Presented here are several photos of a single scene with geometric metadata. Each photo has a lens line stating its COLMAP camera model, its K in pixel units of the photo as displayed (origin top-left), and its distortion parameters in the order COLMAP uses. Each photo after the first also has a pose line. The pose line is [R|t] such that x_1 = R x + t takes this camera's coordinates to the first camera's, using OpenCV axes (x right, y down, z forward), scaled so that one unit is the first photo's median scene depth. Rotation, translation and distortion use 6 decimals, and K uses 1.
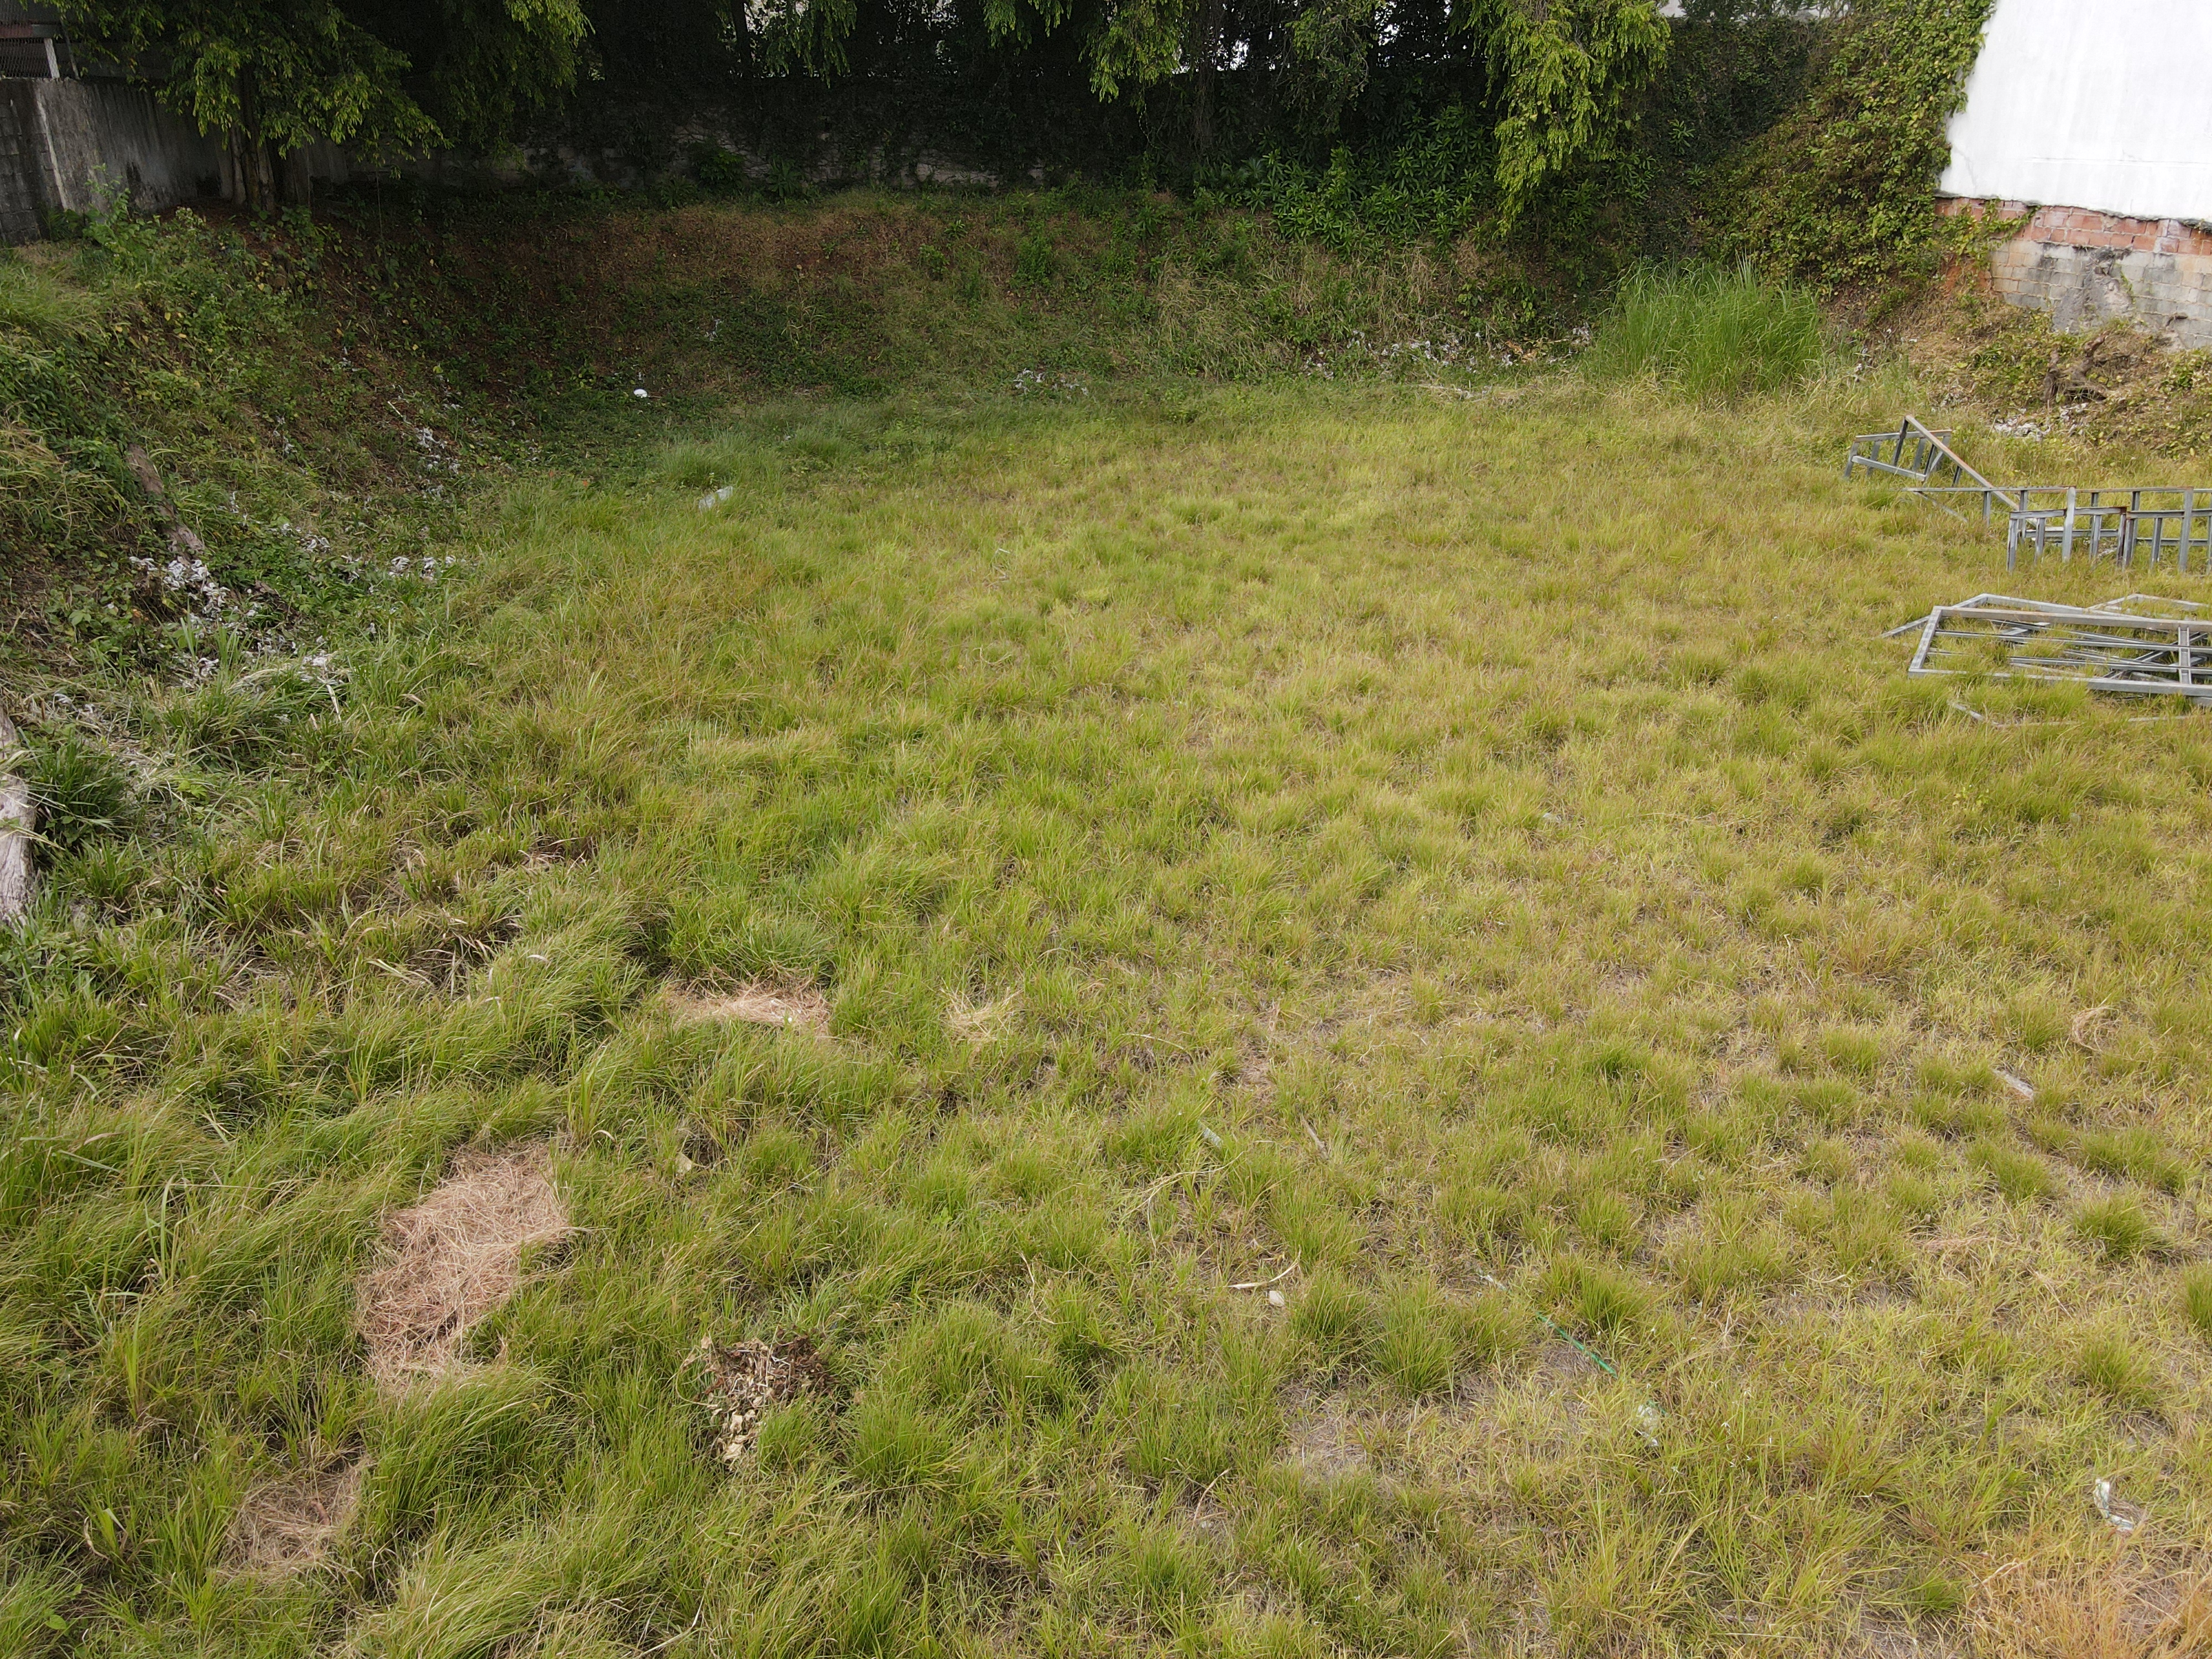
lens RADIAL K [[1574.0, 0, 1105.6], [0, 1574.0, 829.2], [0, 0, 1]] dist [0.023919, -0.002292]
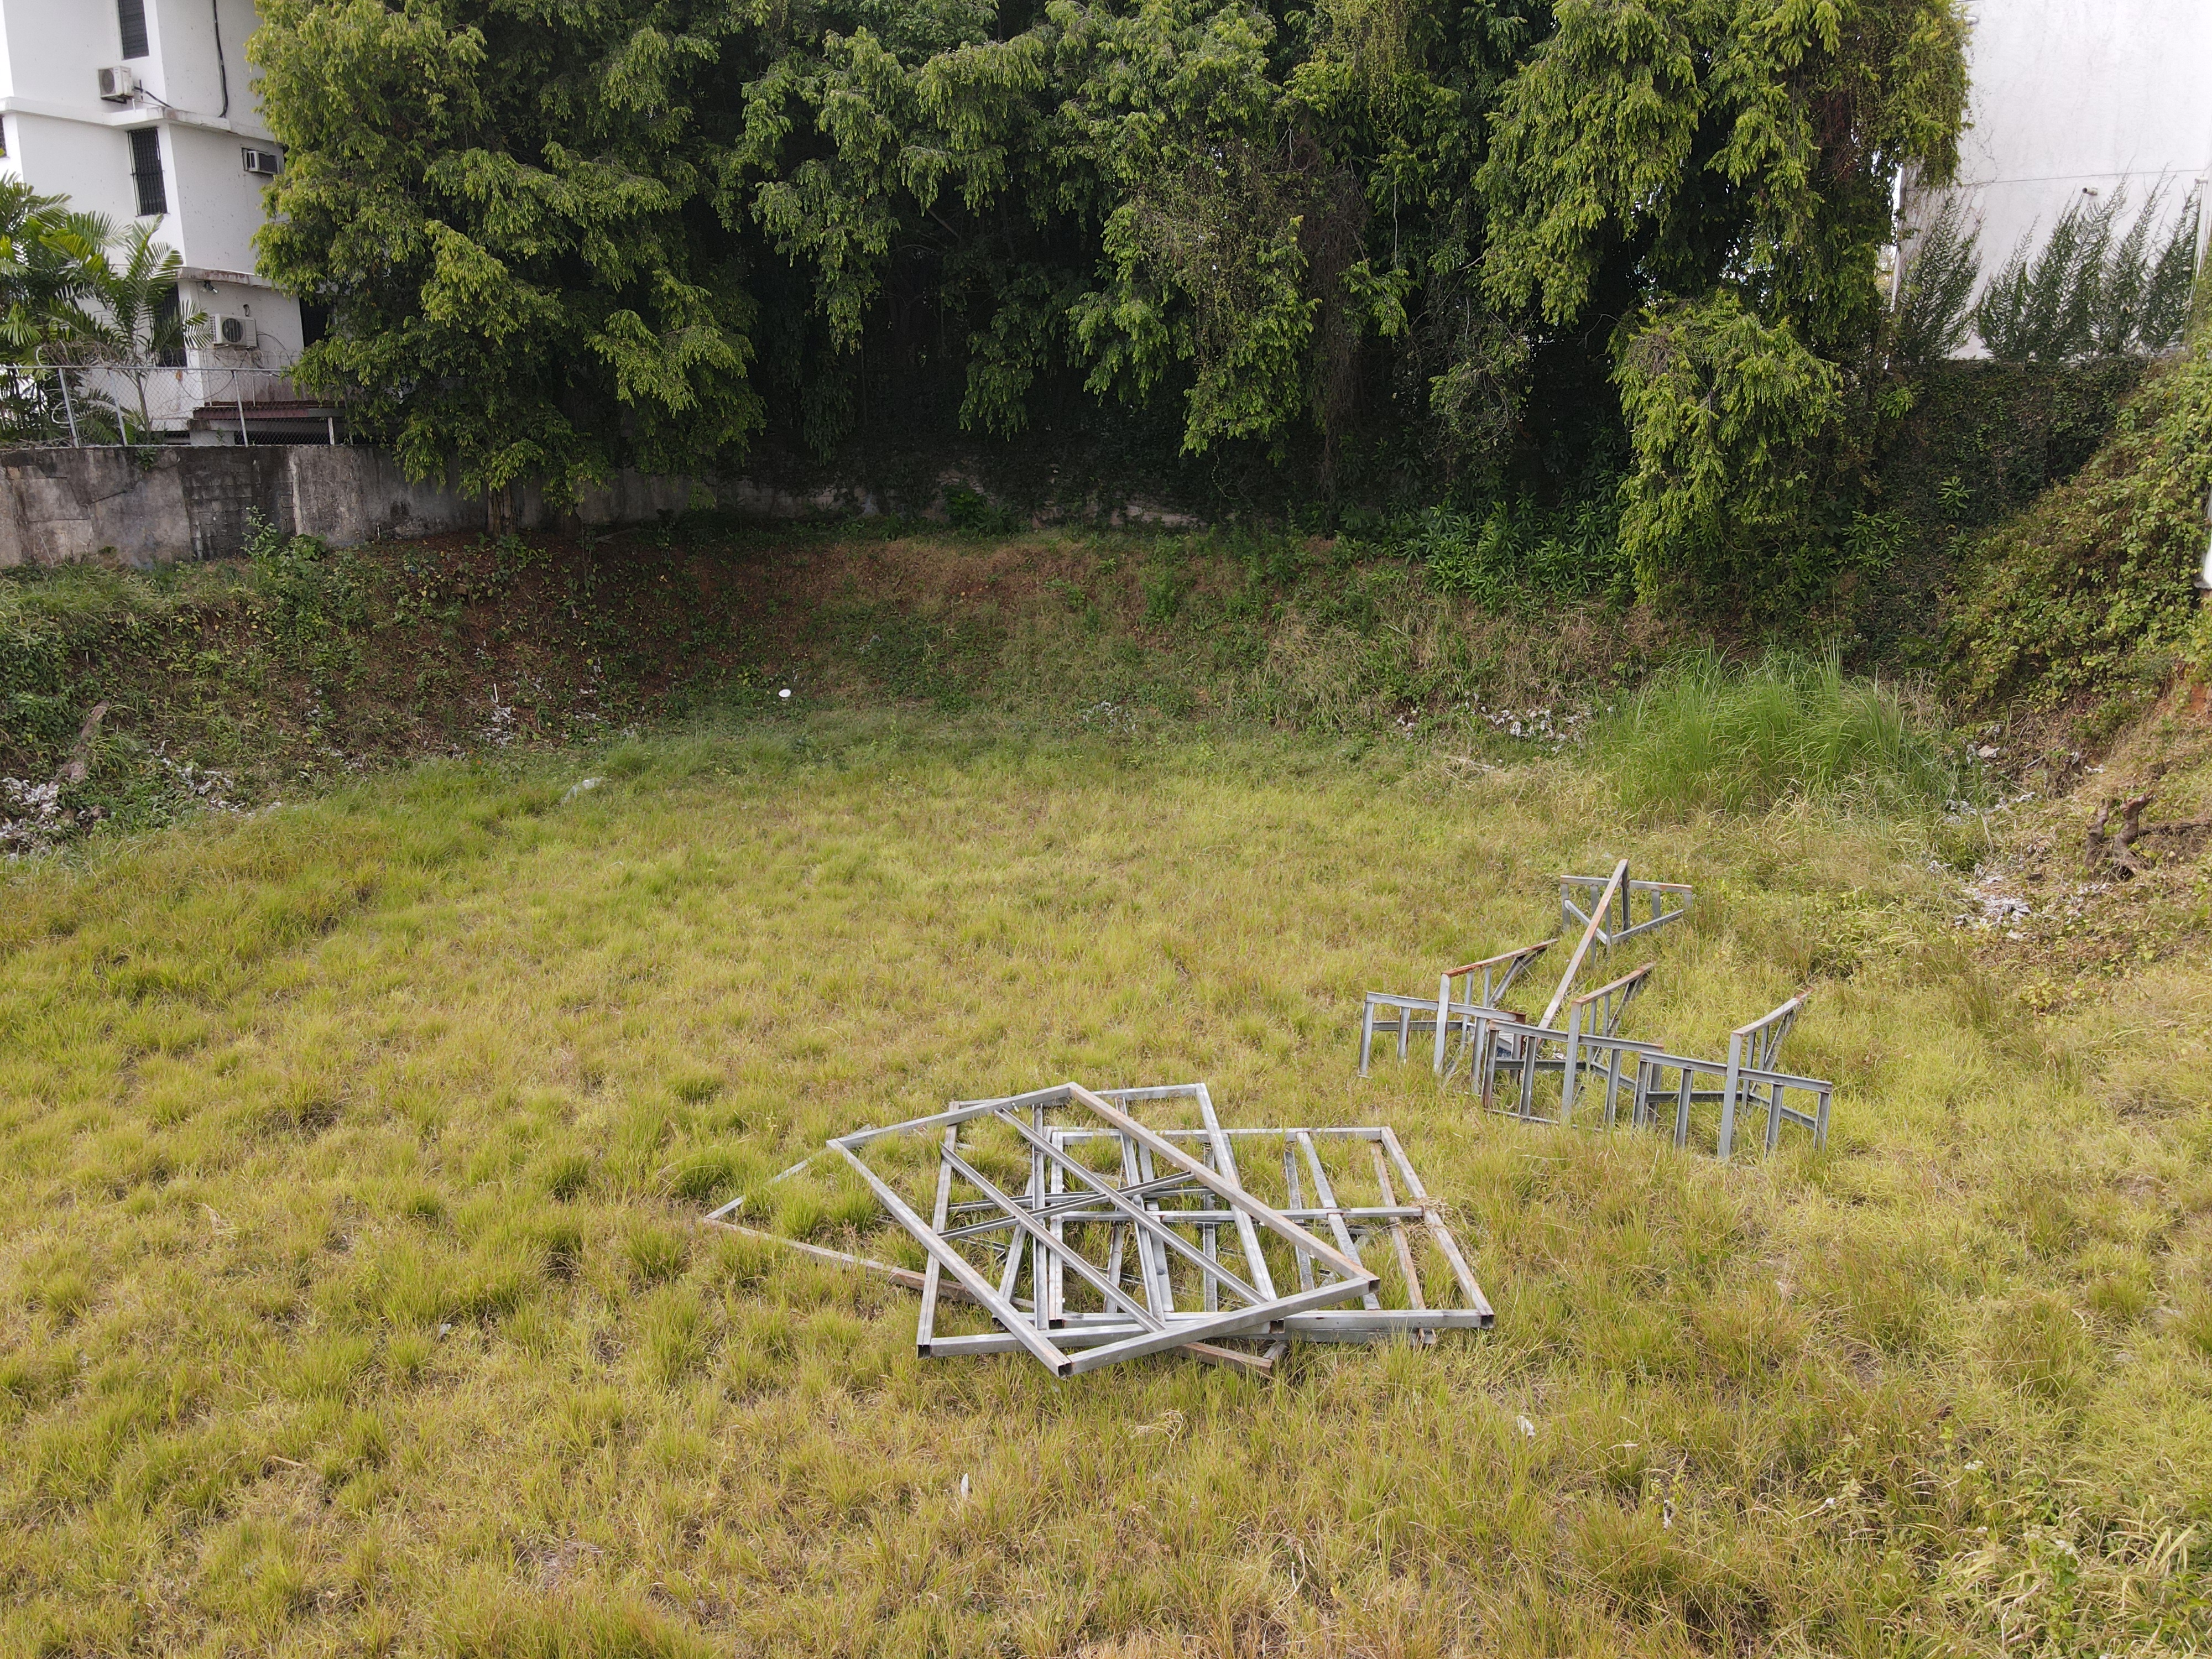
lens RADIAL K [[1574.0, 0, 1105.0], [0, 1574.0, 830.0], [0, 0, 1]] dist [0.023919, -0.002292]
pose [[0.850253, 0.128422, -0.510468, 0.470708], [-0.217415, 0.968873, -0.118387, -0.090131], [0.479375, 0.211642, 0.851708, 0.153226]]
